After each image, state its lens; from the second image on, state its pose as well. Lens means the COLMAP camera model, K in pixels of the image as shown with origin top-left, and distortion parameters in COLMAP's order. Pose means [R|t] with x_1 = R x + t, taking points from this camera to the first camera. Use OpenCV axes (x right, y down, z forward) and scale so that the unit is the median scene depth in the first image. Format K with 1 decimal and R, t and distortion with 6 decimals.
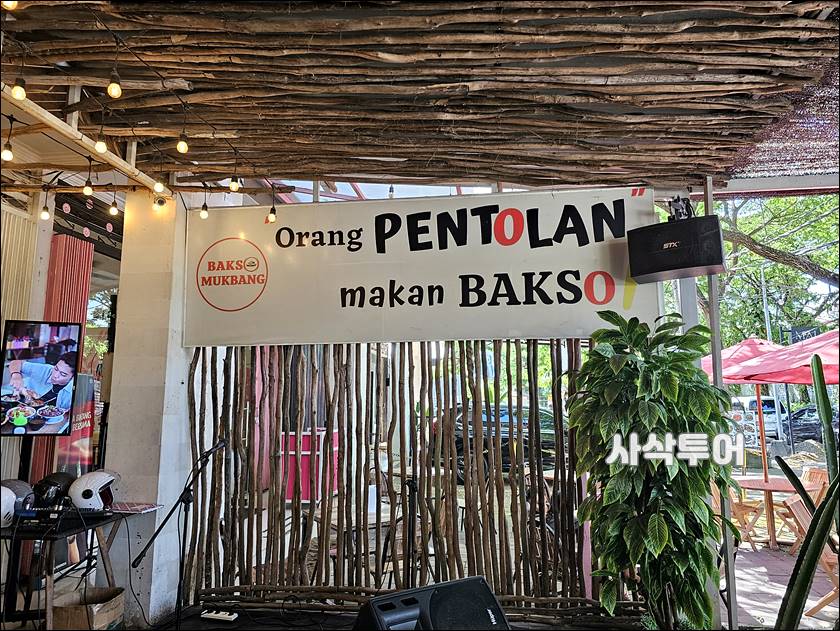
lens RADIAL K [[526.9, 0, 417.8], [0, 526.9, 315.2], [0, 0, 1]] dist [0.000808, -0.021656]
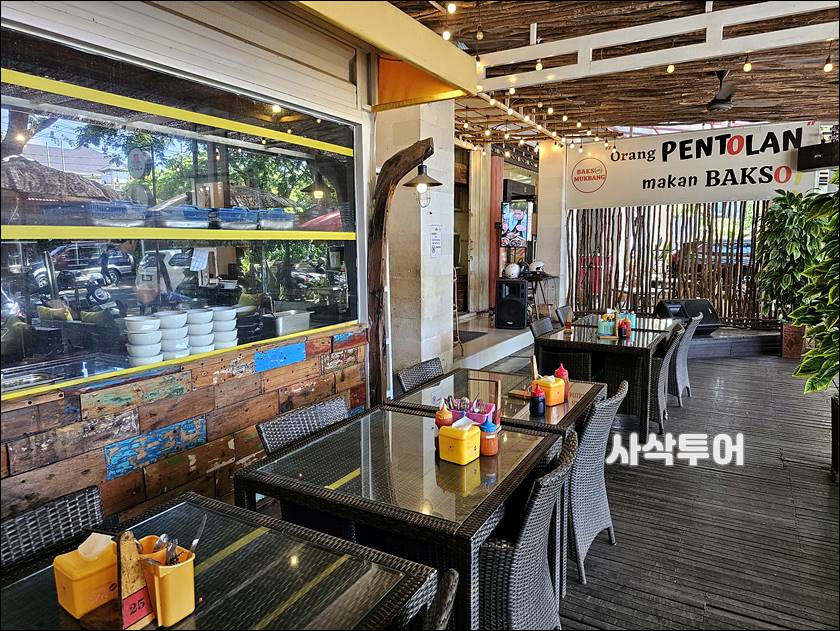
lens RADIAL K [[526.9, 0, 414.1], [0, 526.9, 318.9], [0, 0, 1]] dist [0.000808, -0.021656]
pose [[0.922262, 0.044027, -0.384050, -0.161916], [0.069900, 0.958122, 0.277696, -0.172247], [0.380193, -0.282954, 0.880562, -1.424307]]
